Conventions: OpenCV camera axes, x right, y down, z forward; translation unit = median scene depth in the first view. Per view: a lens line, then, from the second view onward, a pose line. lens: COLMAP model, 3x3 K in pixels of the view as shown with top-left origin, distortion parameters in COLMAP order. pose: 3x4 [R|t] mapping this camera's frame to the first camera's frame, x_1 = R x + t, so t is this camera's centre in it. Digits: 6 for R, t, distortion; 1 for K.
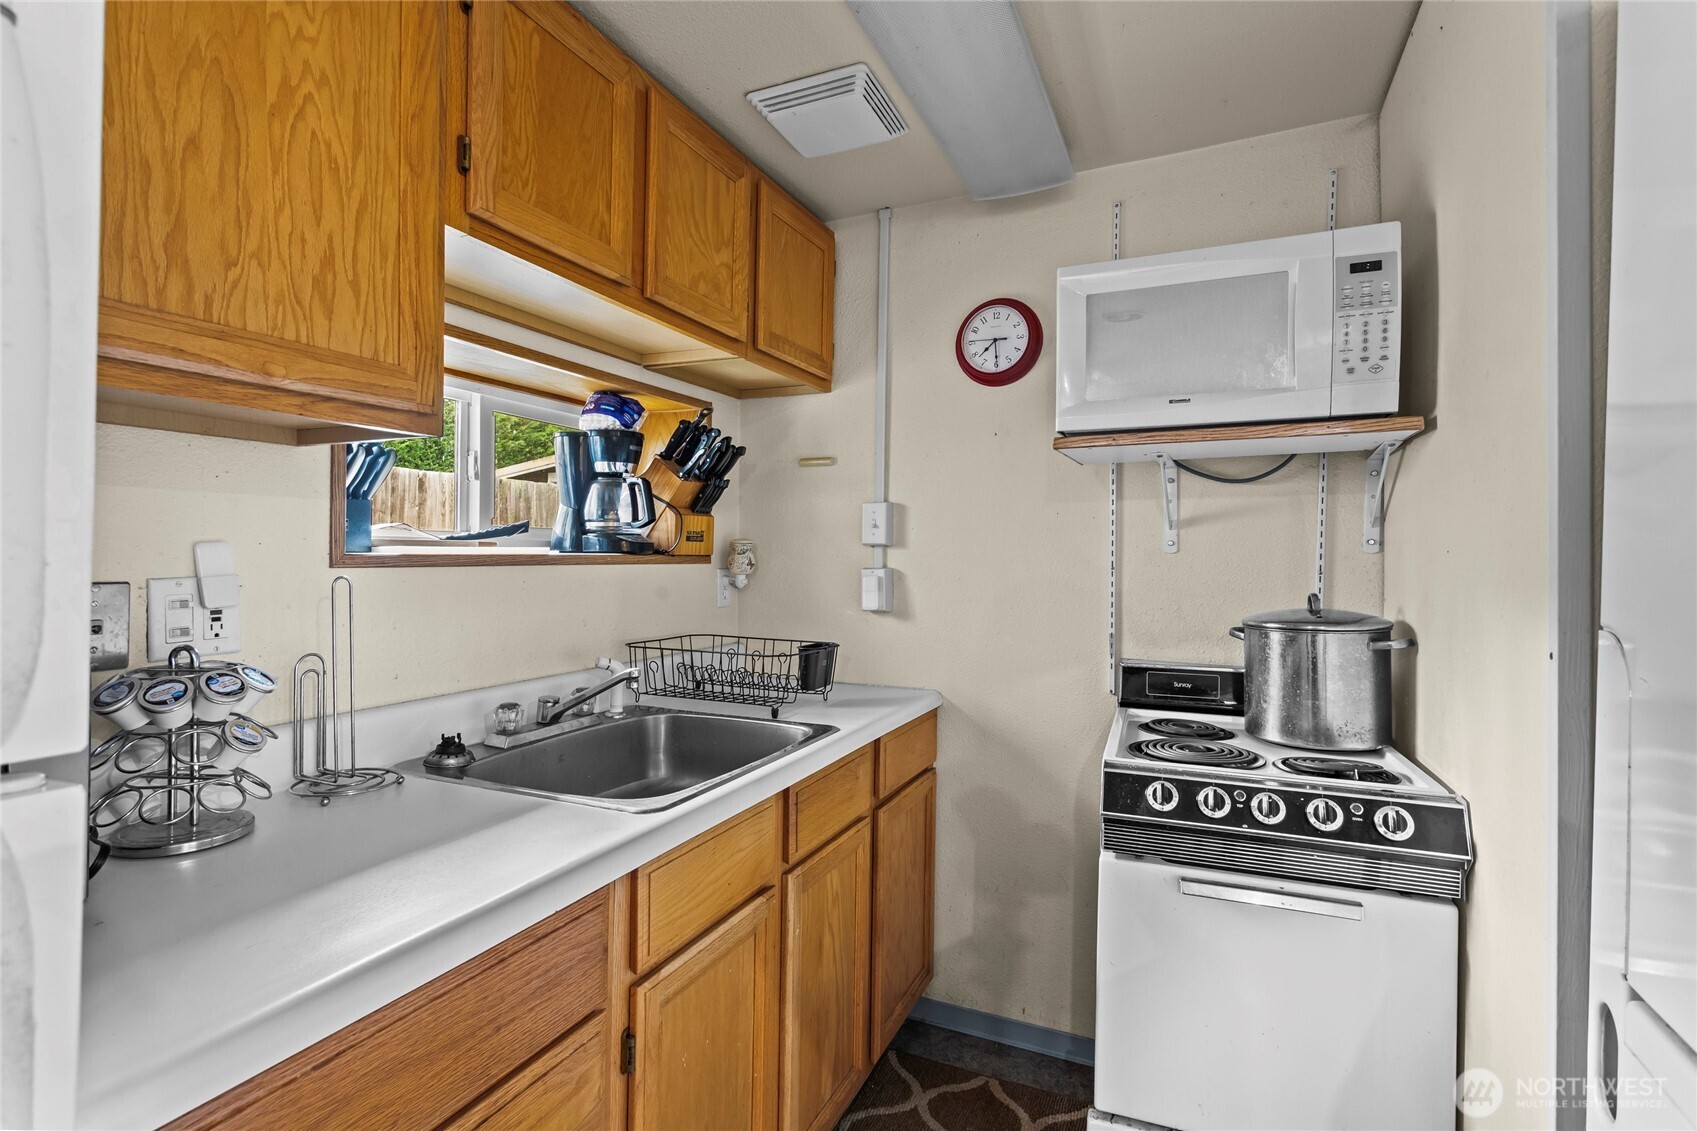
lens RADIAL K [[851.5, 0, 811.0], [0, 851.5, 575.8], [0, 0, 1]] dist [0.004081, 0.000609]
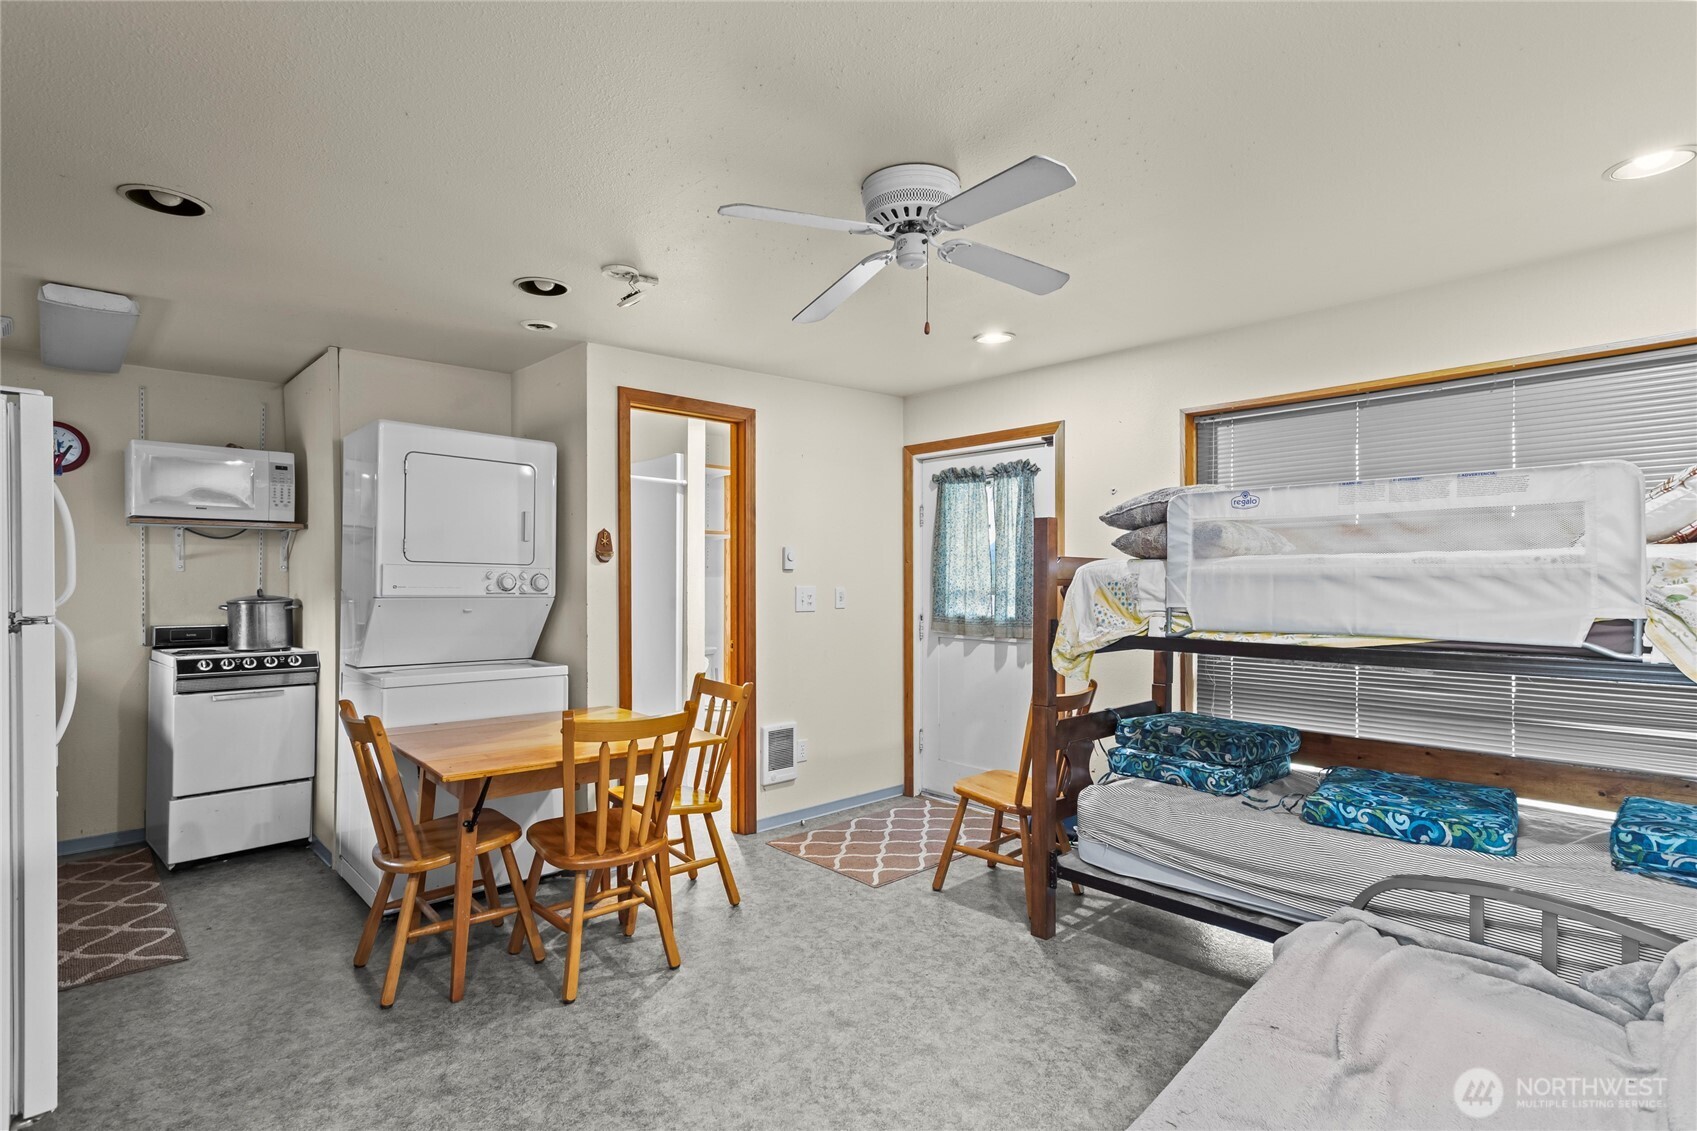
lens RADIAL K [[810.1, 0, 857.7], [0, 810.1, 572.9], [0, 0, 1]] dist [0.003816, 0.001592]
pose [[0.352852, 0.000893, 0.935679, -0.789185], [0.019477, 0.999776, -0.008299, 0.023185], [-0.935476, 0.021153, 0.352756, -1.141725]]
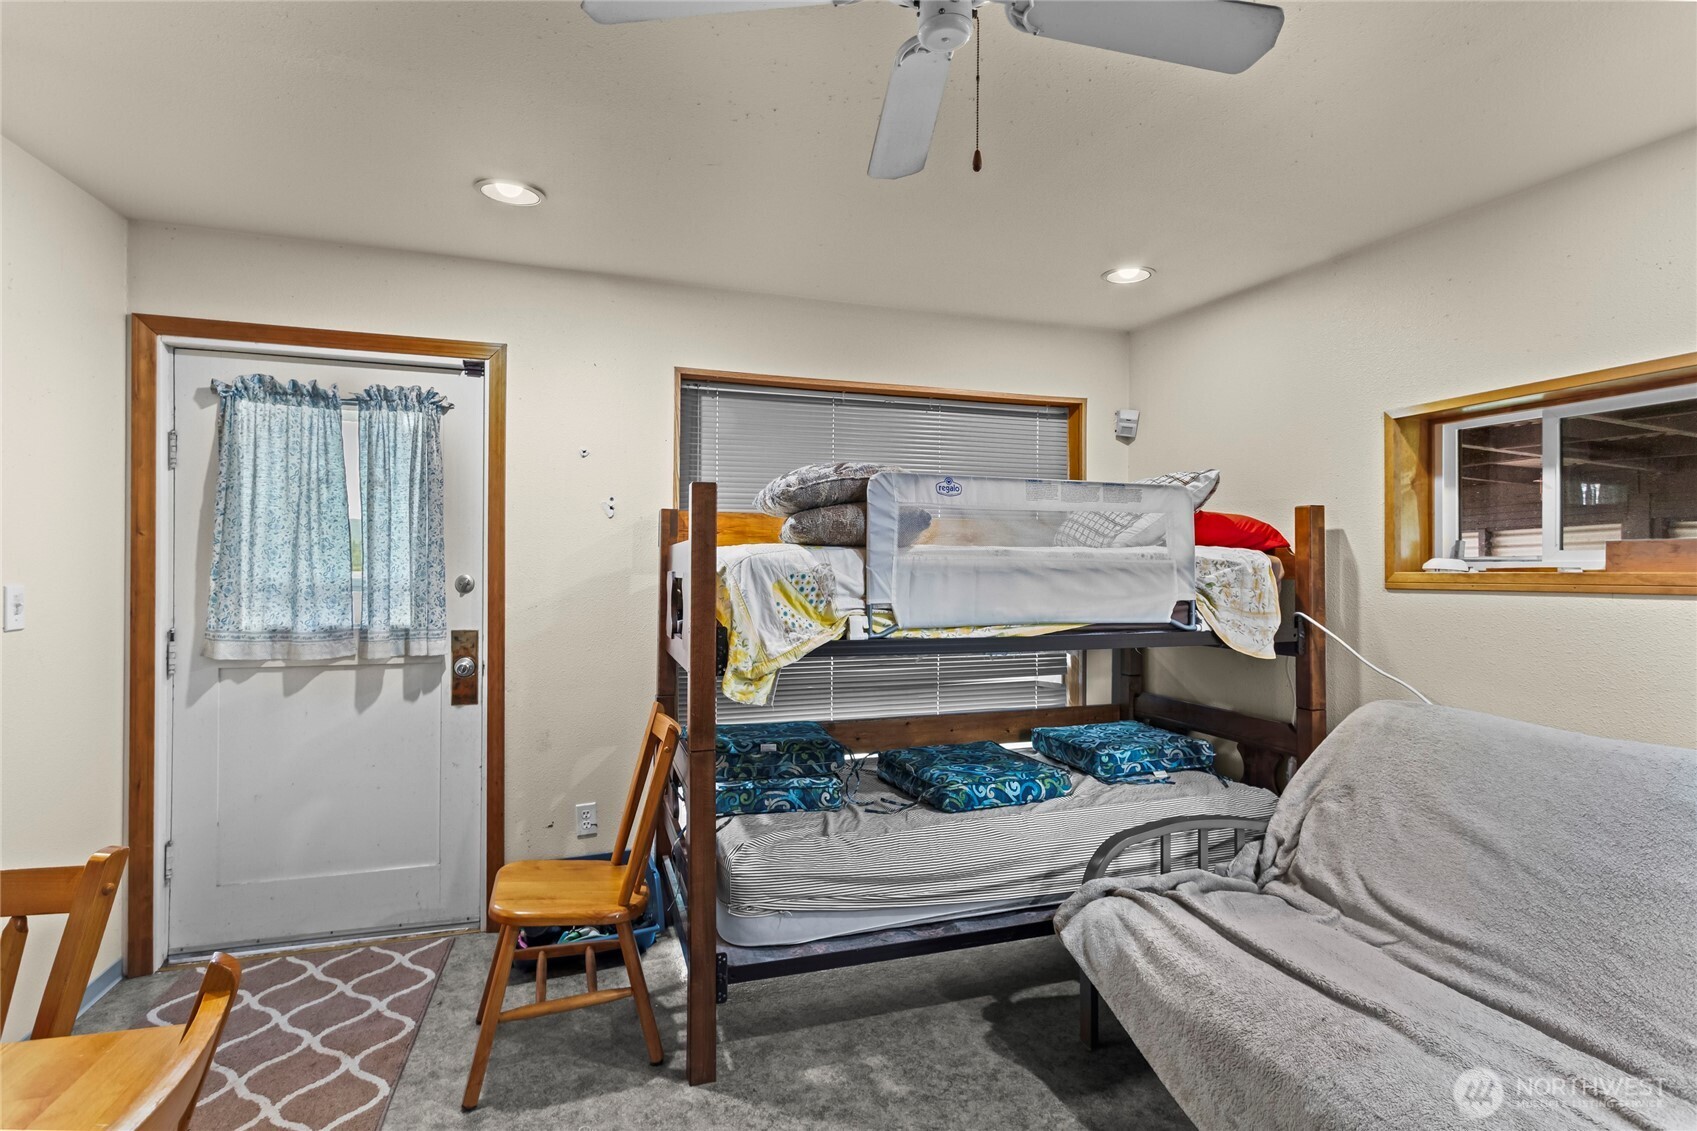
lens RADIAL K [[813.0, 0, 847.1], [0, 813.0, 558.7], [0, 0, 1]] dist [0.004110, 0.001052]
pose [[-0.682734, -0.004756, 0.730651, -0.233070], [0.003970, 0.999940, 0.010219, 0.005565], [-0.730656, 0.009878, -0.682674, -0.429775]]
